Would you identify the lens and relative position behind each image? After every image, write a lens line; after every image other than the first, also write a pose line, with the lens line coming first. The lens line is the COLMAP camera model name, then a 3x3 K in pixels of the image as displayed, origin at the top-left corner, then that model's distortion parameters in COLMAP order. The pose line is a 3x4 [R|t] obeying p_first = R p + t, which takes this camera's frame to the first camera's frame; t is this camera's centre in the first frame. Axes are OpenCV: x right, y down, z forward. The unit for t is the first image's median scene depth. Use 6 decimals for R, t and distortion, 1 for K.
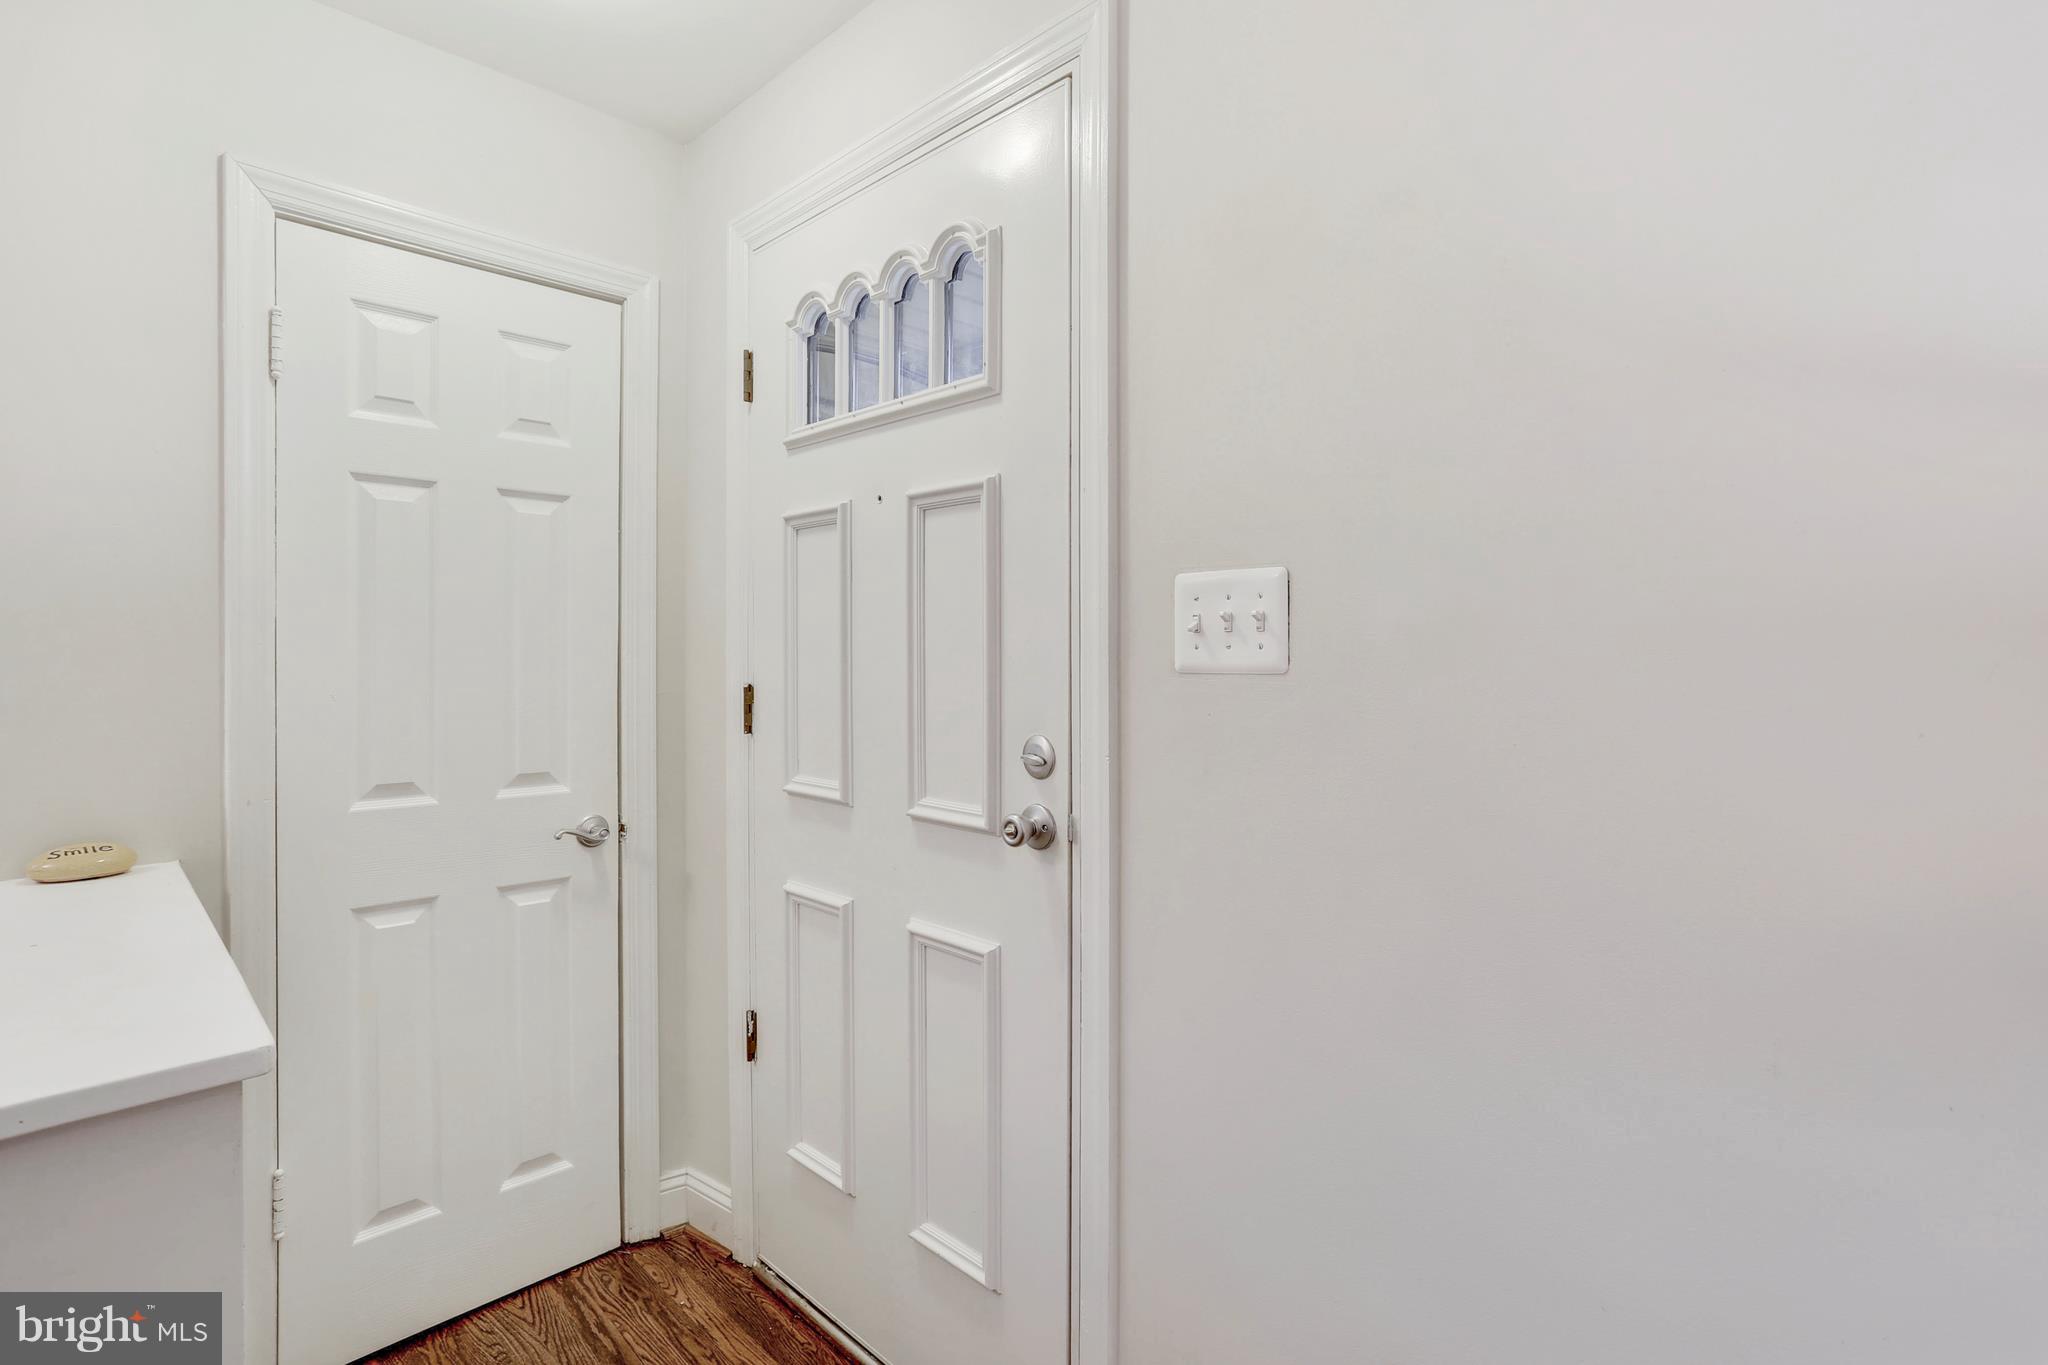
lens RADIAL K [[984.1, 0, 1024.0], [0, 984.1, 682.5], [0, 0, 1]] dist [-0.063519, 0.000657]
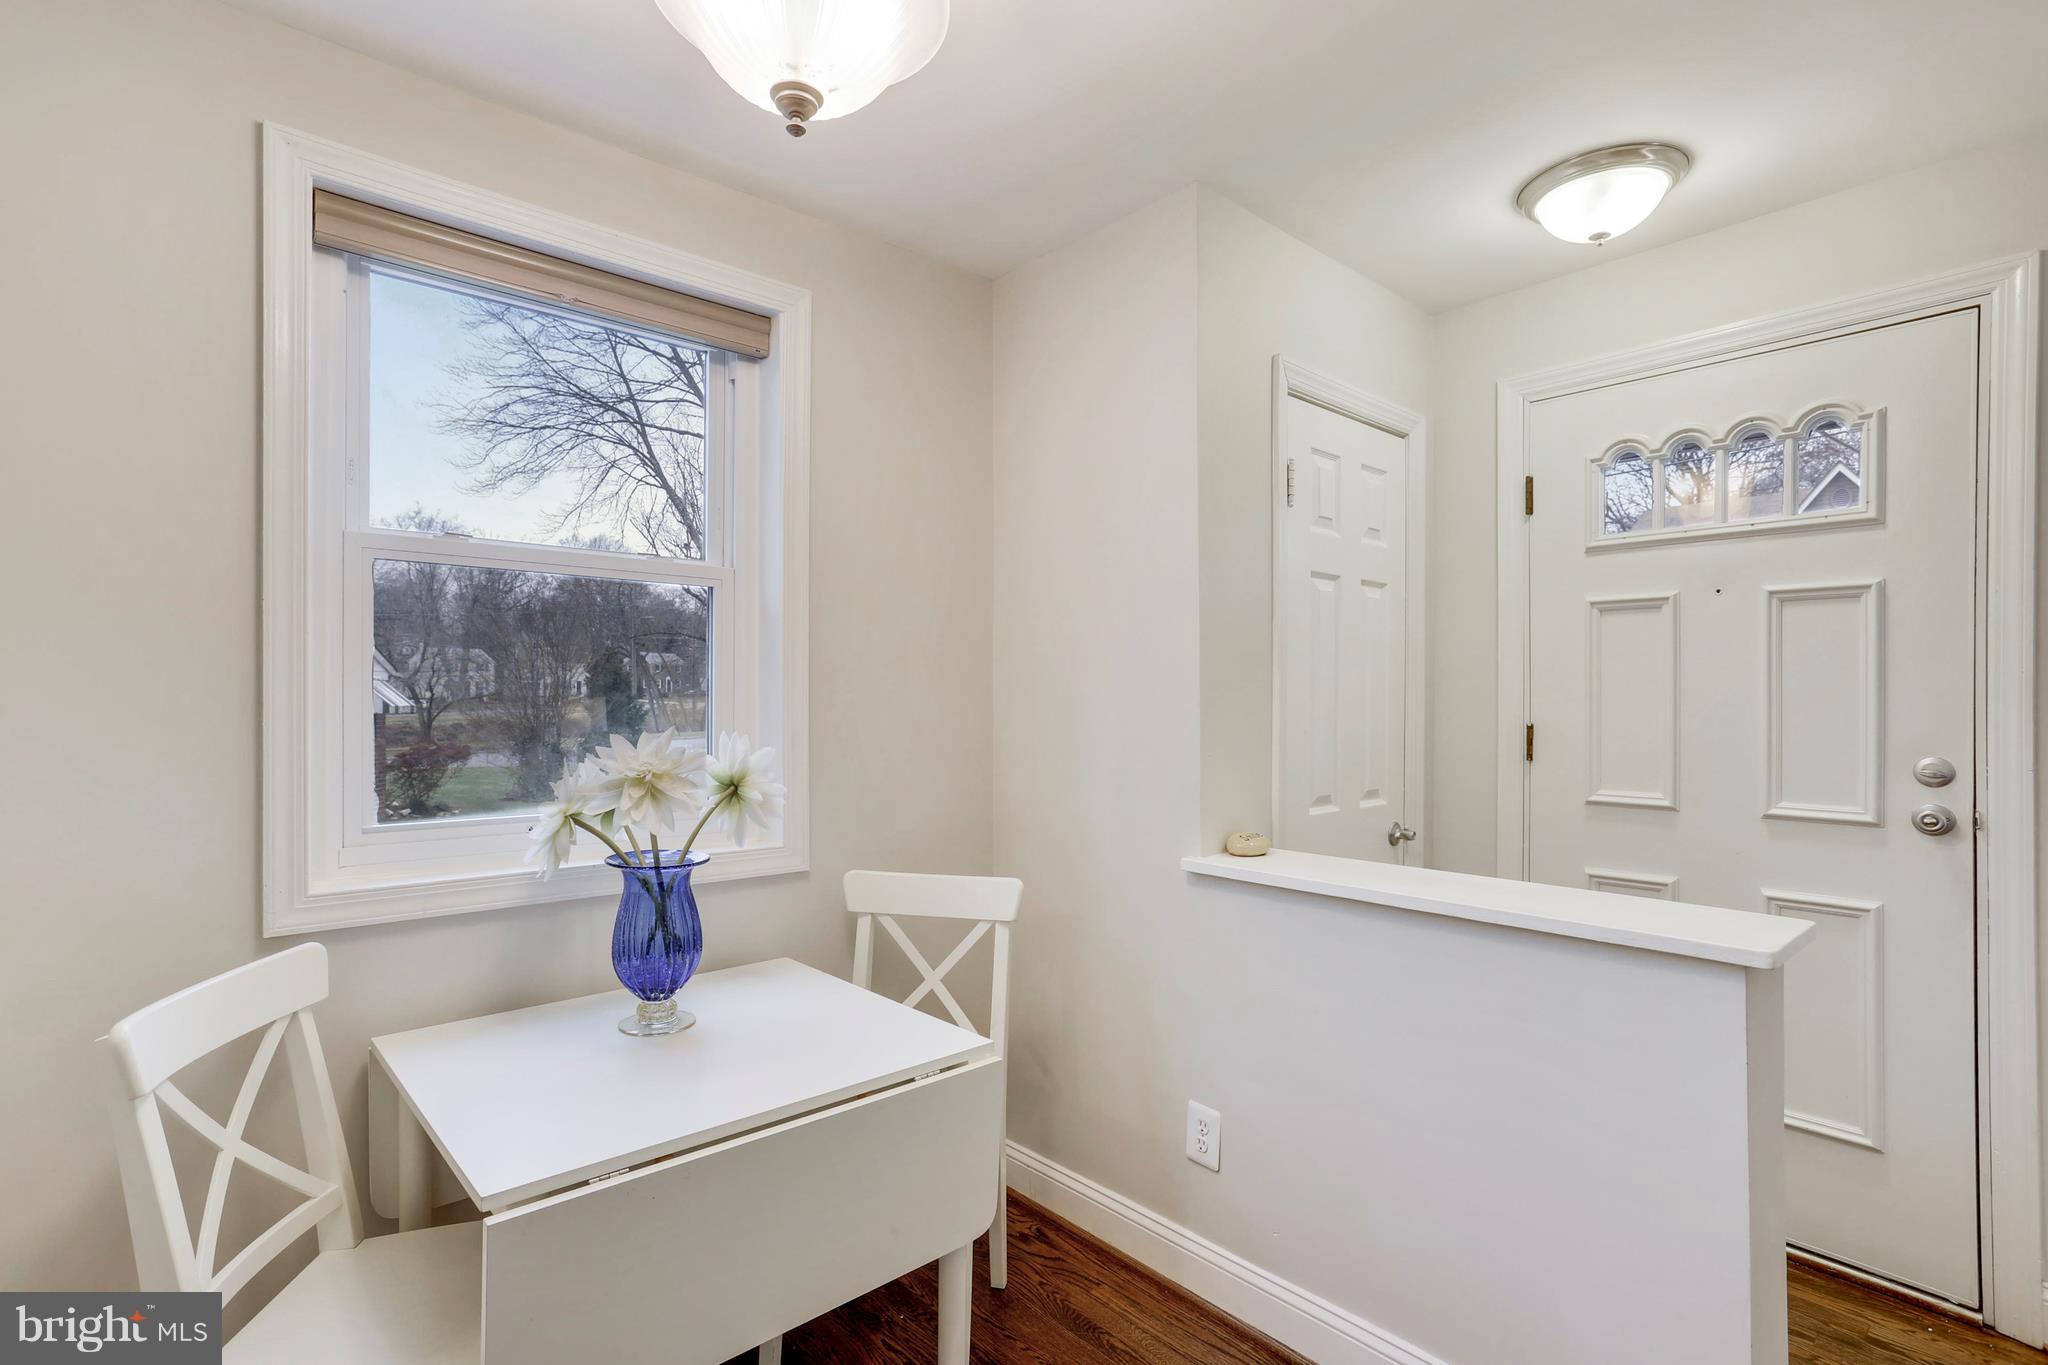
lens RADIAL K [[972.2, 0, 1018.6], [0, 972.2, 706.0], [0, 0, 1]] dist [0.002825, 0.000832]
pose [[0.998615, -0.002745, -0.052540, -1.083339], [0.001724, 0.999809, -0.019469, 0.002911], [0.052584, 0.019351, 0.998429, -0.448853]]
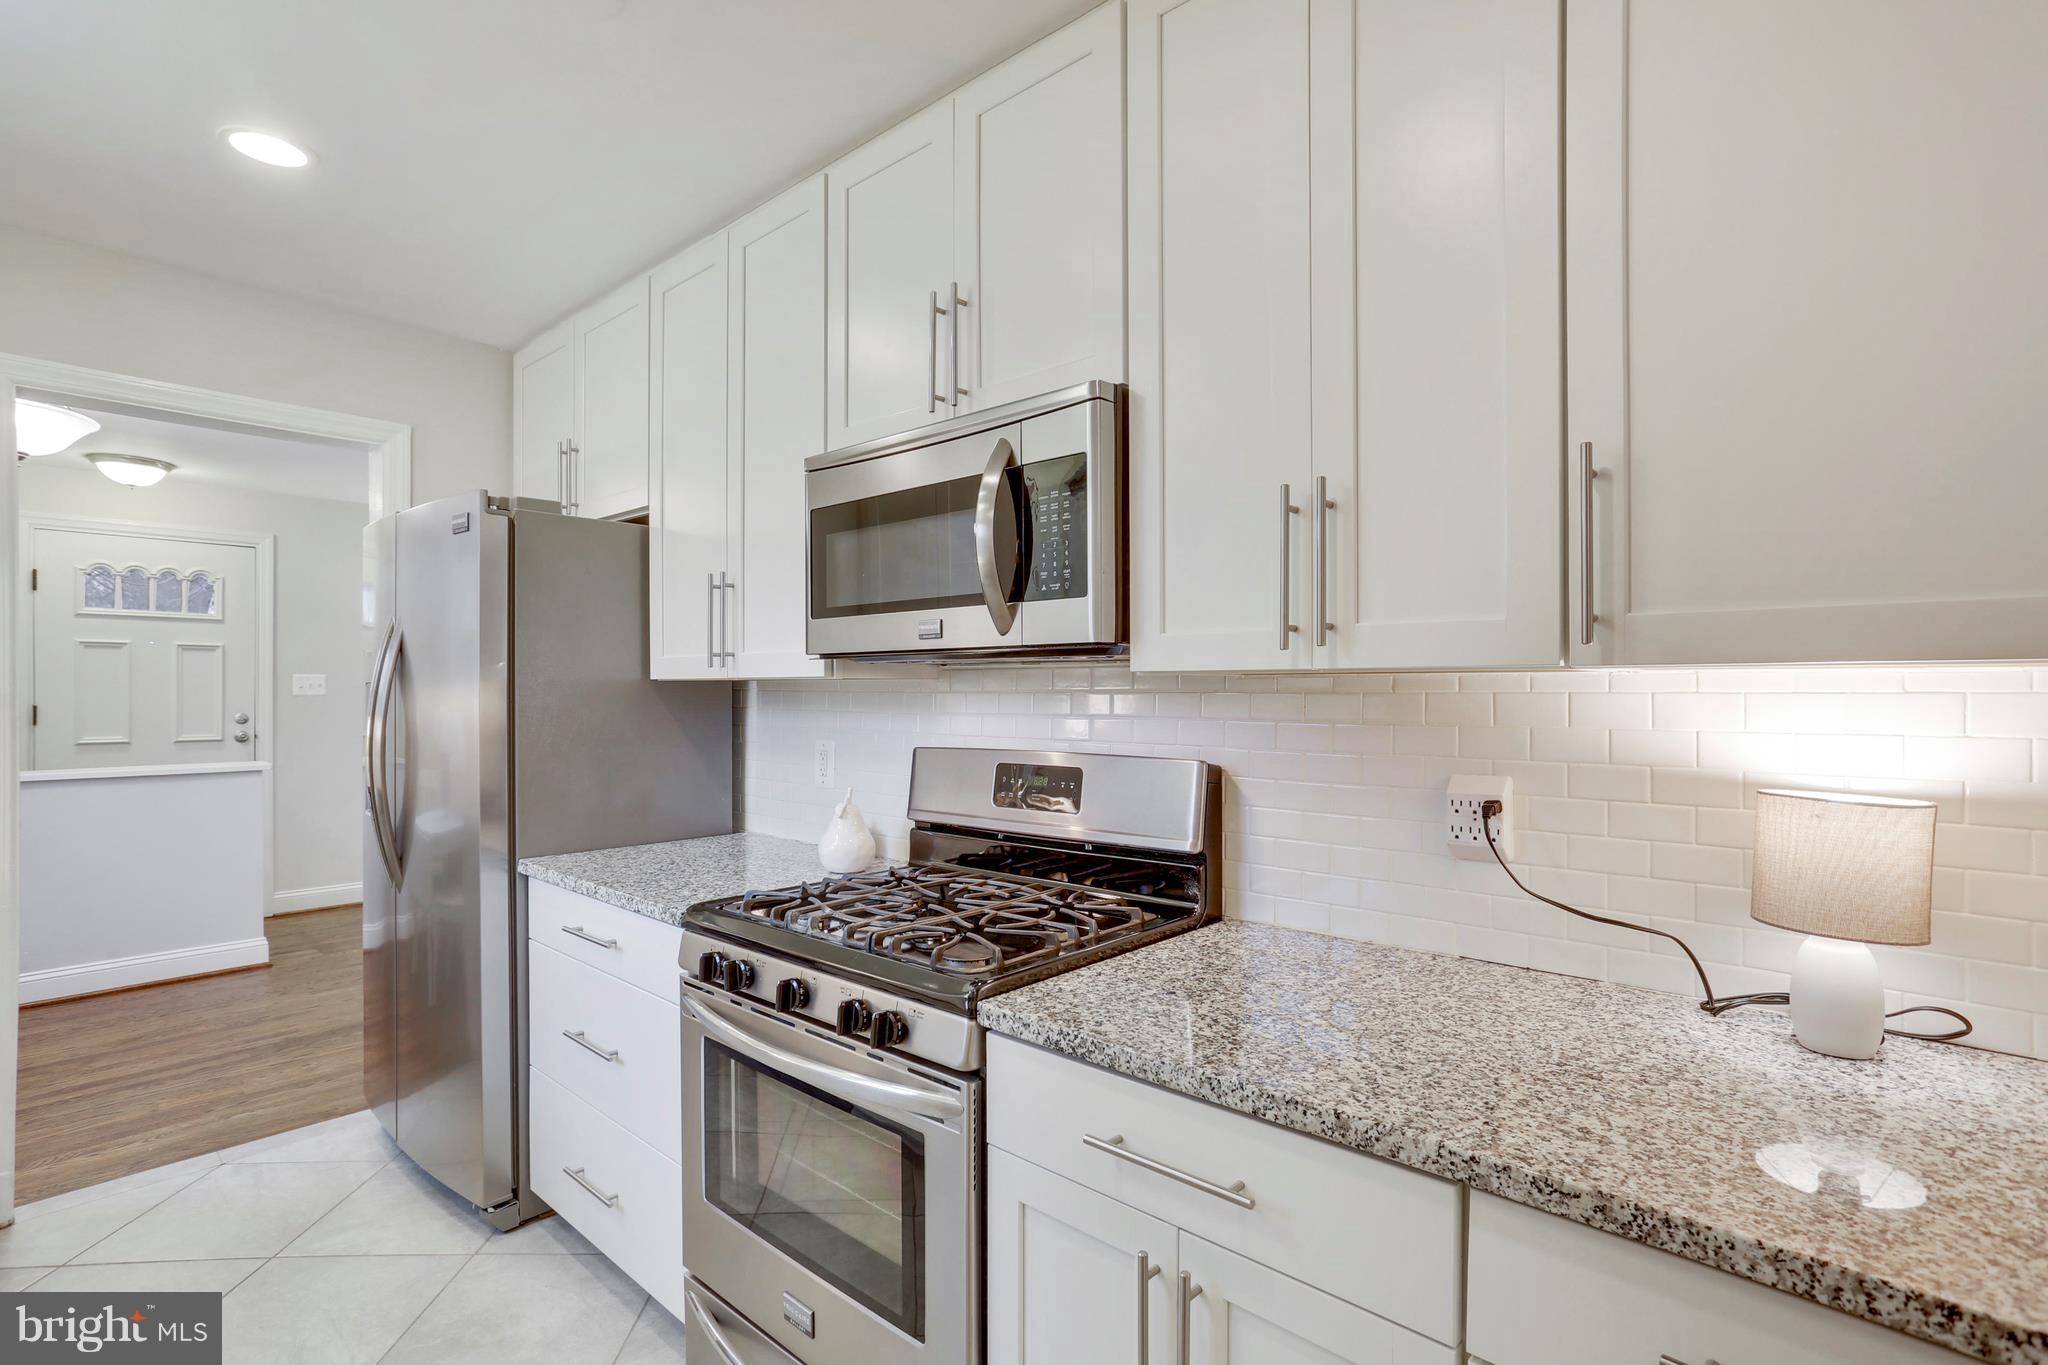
lens RADIAL K [[965.3, 0, 1024.0], [0, 965.3, 682.5], [0, 0, 1]] dist [-0.001975, -0.000333]
pose [[-0.059016, 0.000080, 0.998257, -3.385748], [0.021895, 0.999760, 0.001214, -0.003062], [-0.998017, 0.021928, -0.059004, -1.592976]]
